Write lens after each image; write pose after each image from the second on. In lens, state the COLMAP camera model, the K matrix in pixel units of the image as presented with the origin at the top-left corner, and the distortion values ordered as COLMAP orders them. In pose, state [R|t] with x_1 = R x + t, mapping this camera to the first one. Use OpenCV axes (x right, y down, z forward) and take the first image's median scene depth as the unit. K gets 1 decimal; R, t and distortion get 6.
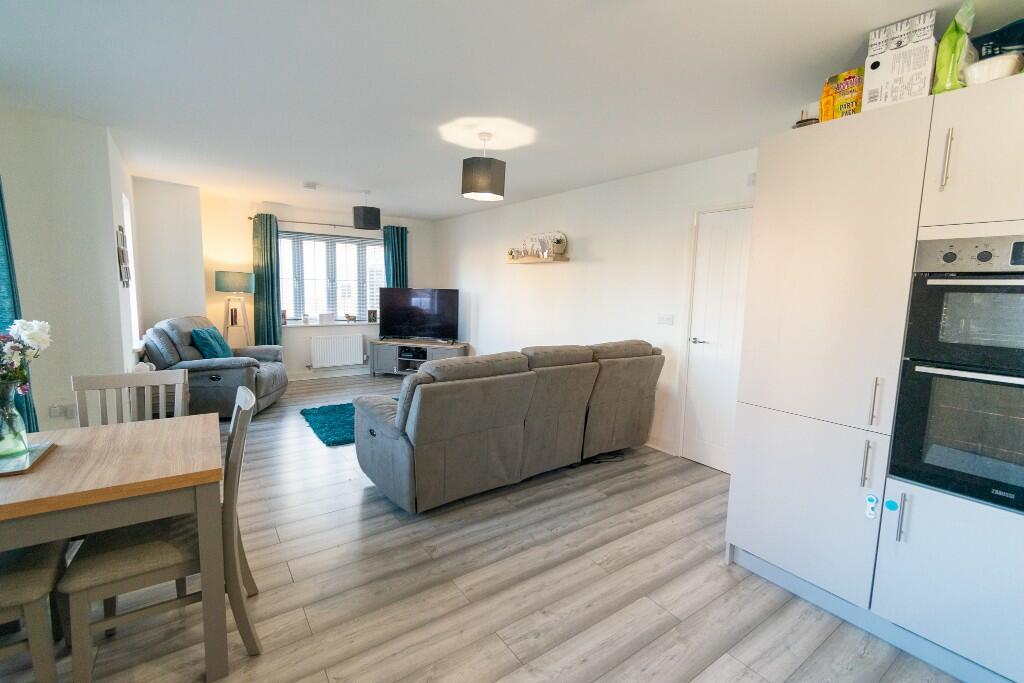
lens RADIAL K [[452.5, 0, 510.7], [0, 452.5, 340.2], [0, 0, 1]] dist [0.001972, -0.000200]
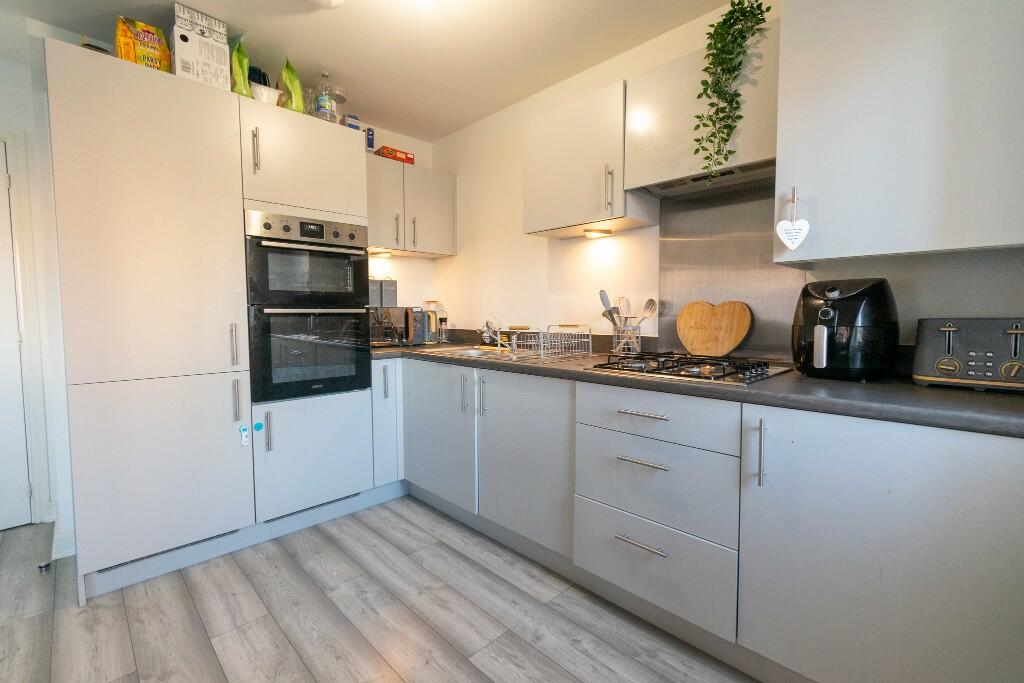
lens RADIAL K [[452.5, 0, 511.8], [0, 452.5, 340.5], [0, 0, 1]] dist [0.001972, -0.000200]
pose [[-0.162741, -0.084262, 0.983064, -0.144755], [0.114483, 0.988005, 0.103637, 0.027806], [-0.980005, 0.129410, -0.151143, 0.155999]]
